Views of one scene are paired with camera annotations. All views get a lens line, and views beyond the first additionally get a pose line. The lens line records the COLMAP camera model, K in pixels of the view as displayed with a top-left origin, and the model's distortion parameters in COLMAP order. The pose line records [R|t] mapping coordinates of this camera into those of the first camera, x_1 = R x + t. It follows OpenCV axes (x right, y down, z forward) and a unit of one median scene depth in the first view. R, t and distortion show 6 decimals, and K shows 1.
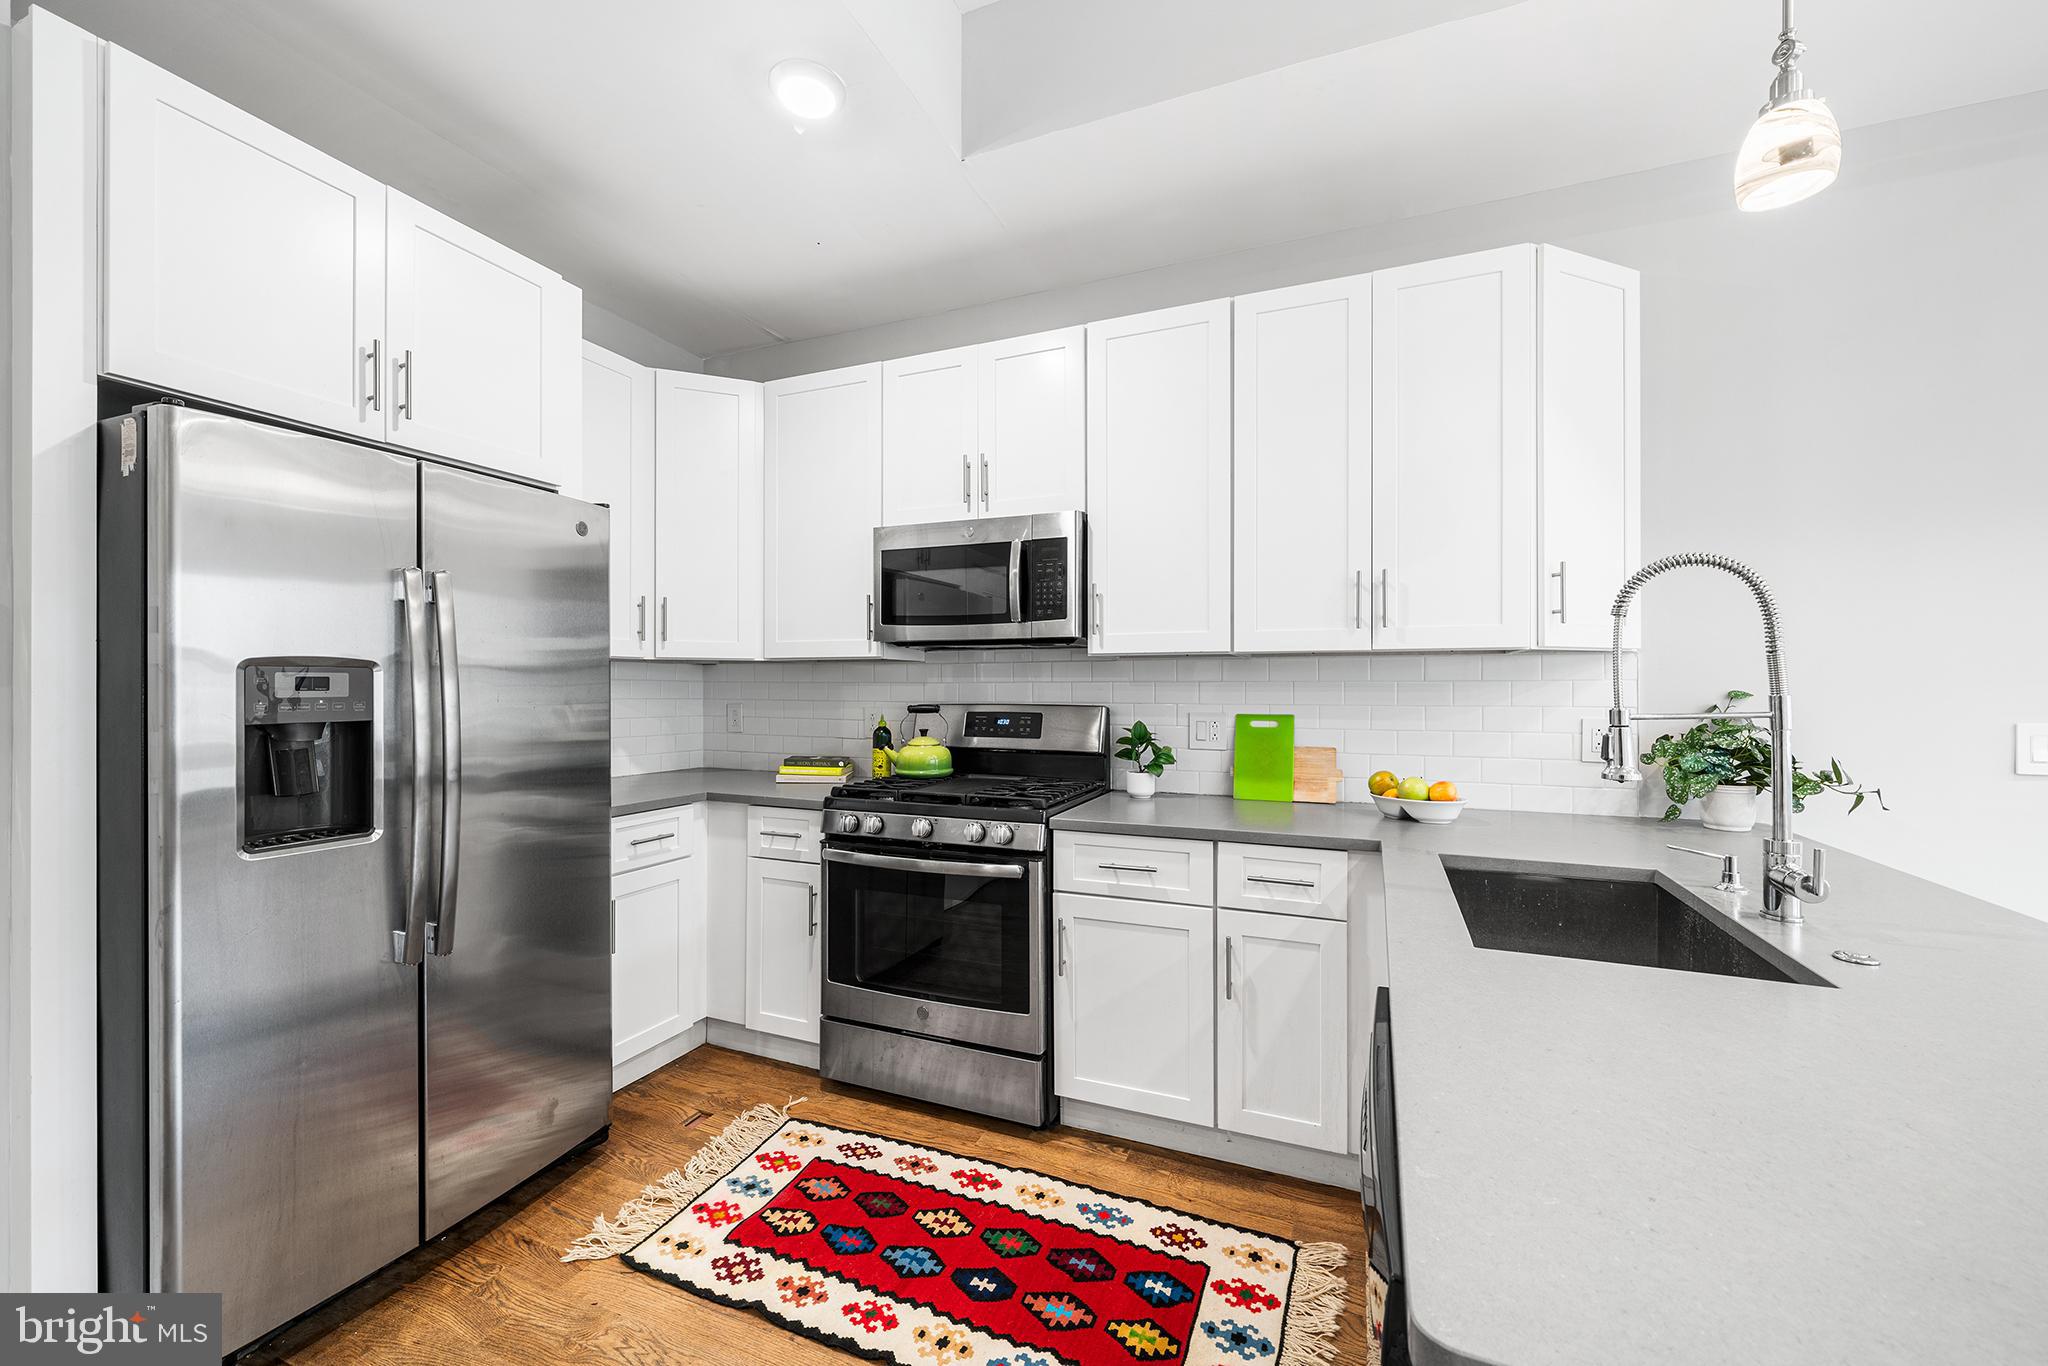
lens RADIAL K [[803.9, 0, 1022.1], [0, 803.9, 685.1], [0, 0, 1]] dist [-0.001055, -0.000184]
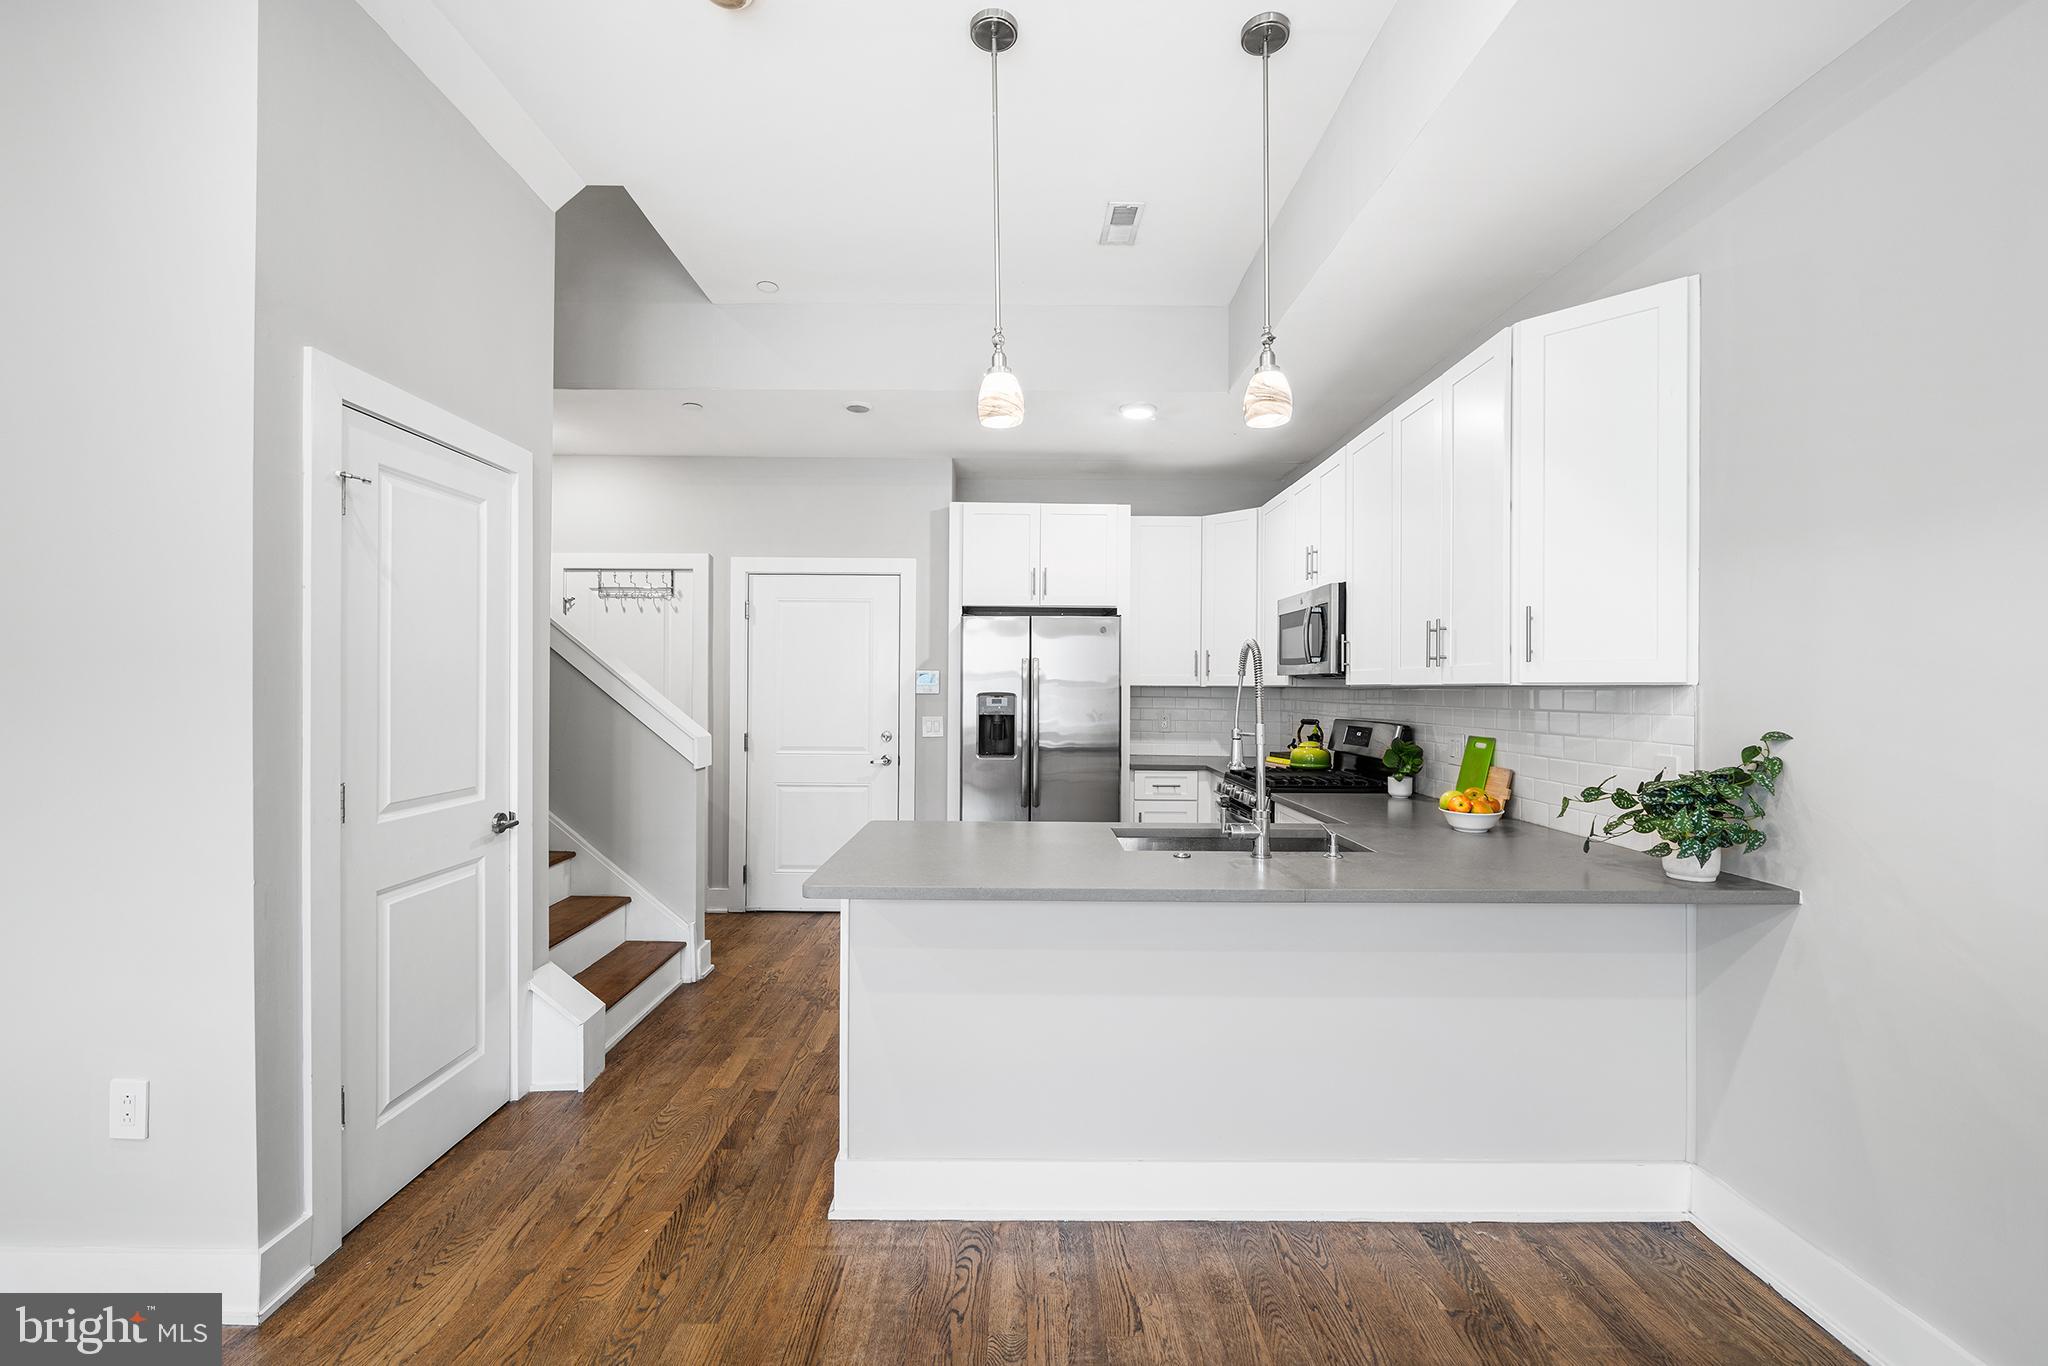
lens RADIAL K [[851.7, 0, 1020.6], [0, 851.7, 686.4], [0, 0, 1]] dist [-0.001577, -0.000061]
pose [[0.396364, 0.000512, -0.918093, 1.375303], [-0.006813, 0.999974, -0.002384, -0.033759], [0.918068, 0.007200, 0.396357, -0.098642]]
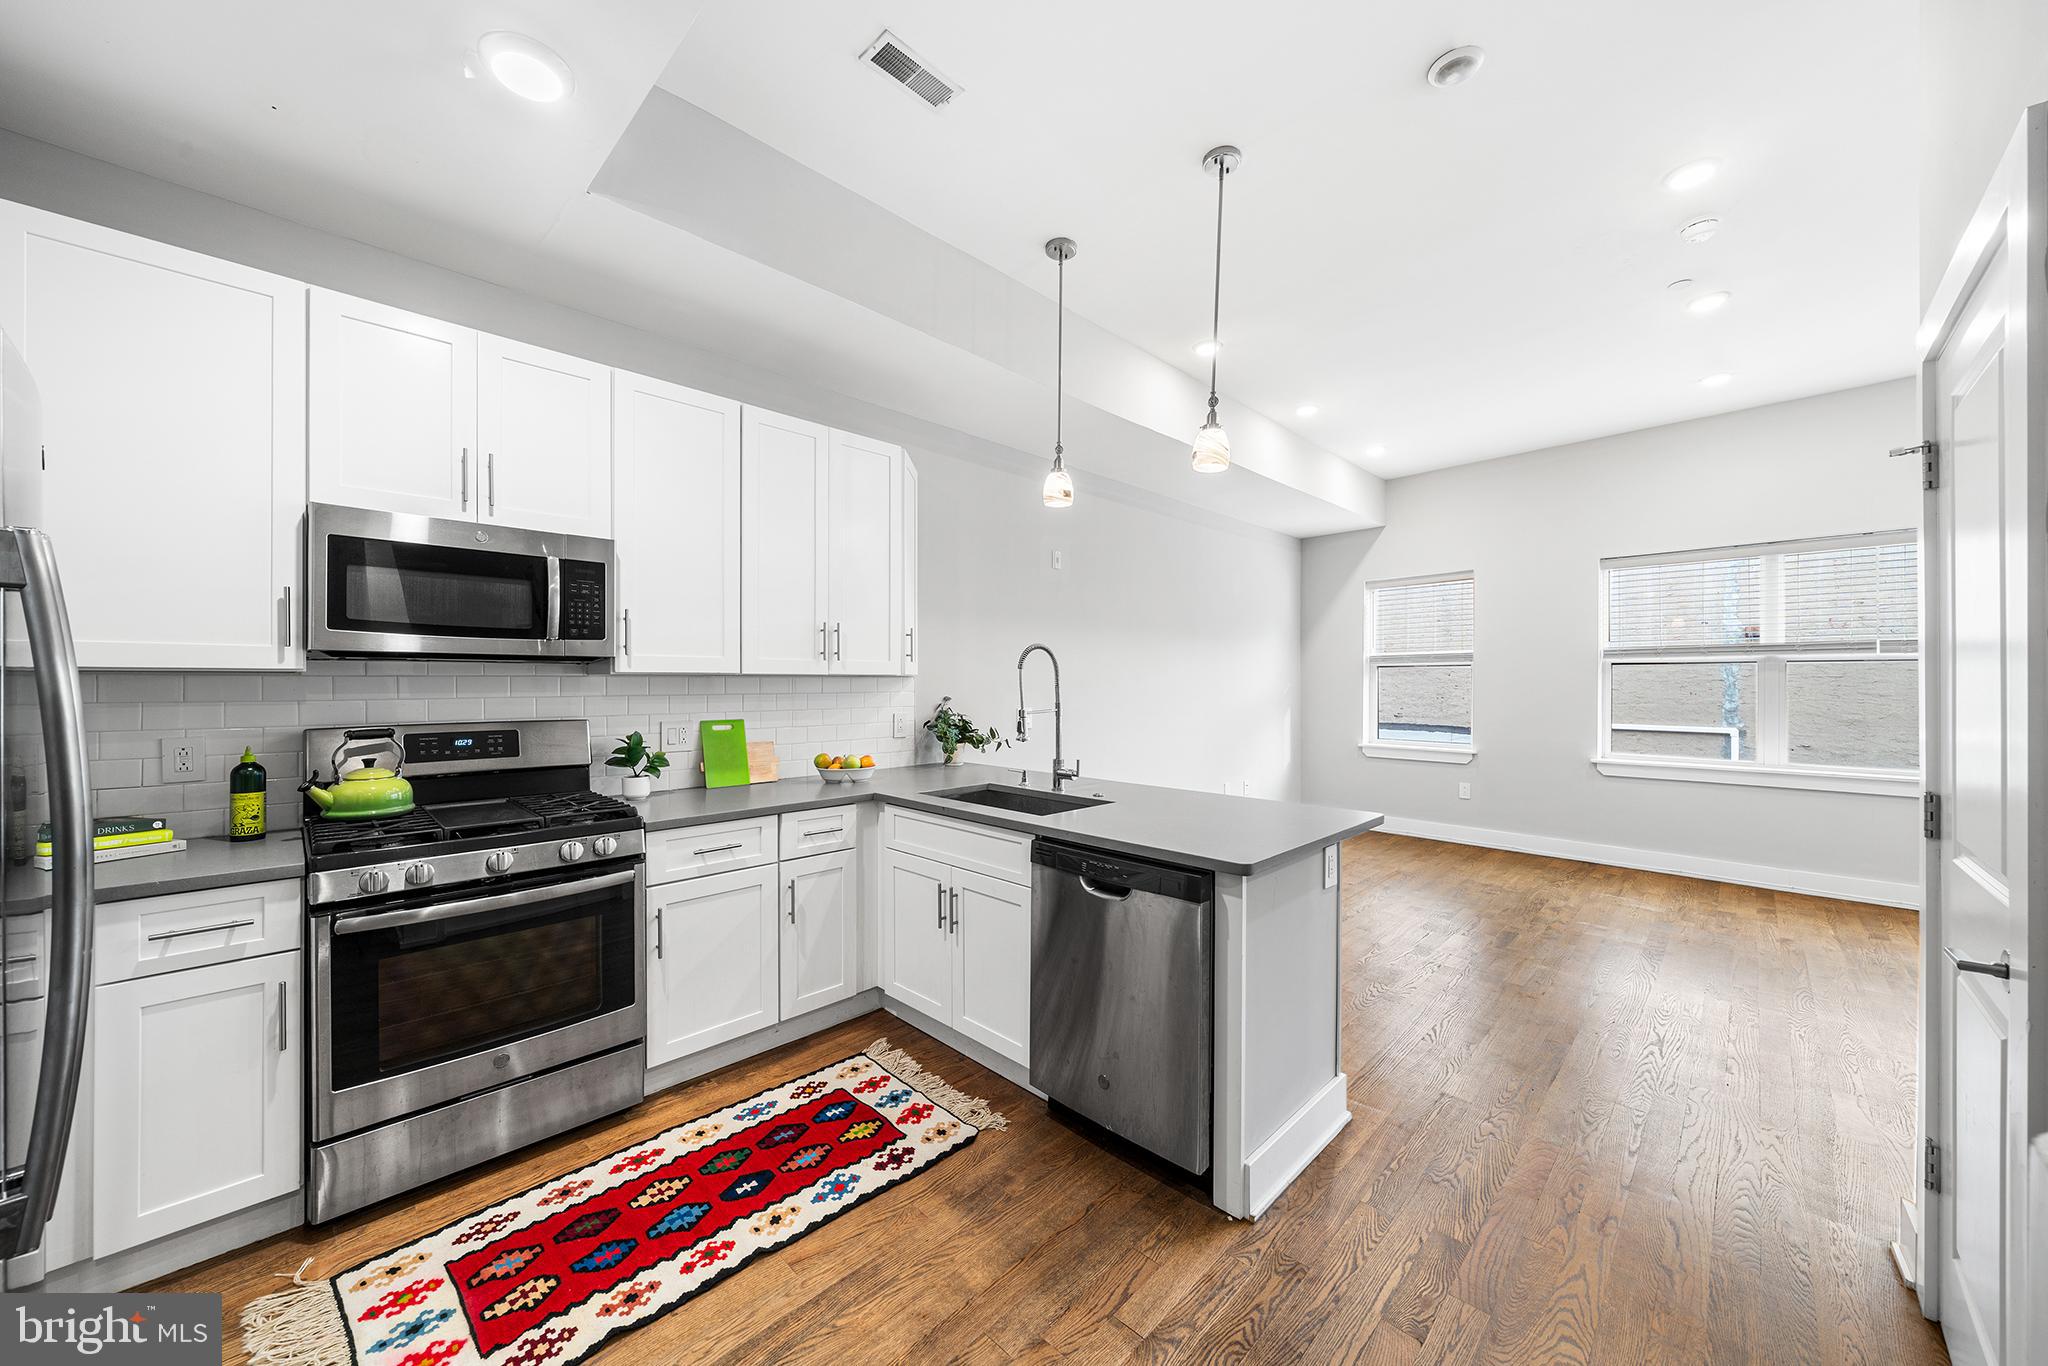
lens RADIAL K [[737.7, 0, 1024.0], [0, 737.7, 683.0], [0, 0, 1]] dist [-0.001162, -0.000174]
pose [[0.370182, -0.001808, 0.928957, -0.734358], [-0.001024, 0.999997, 0.002355, -0.031365], [-0.928959, -0.001823, 0.370179, 0.136581]]
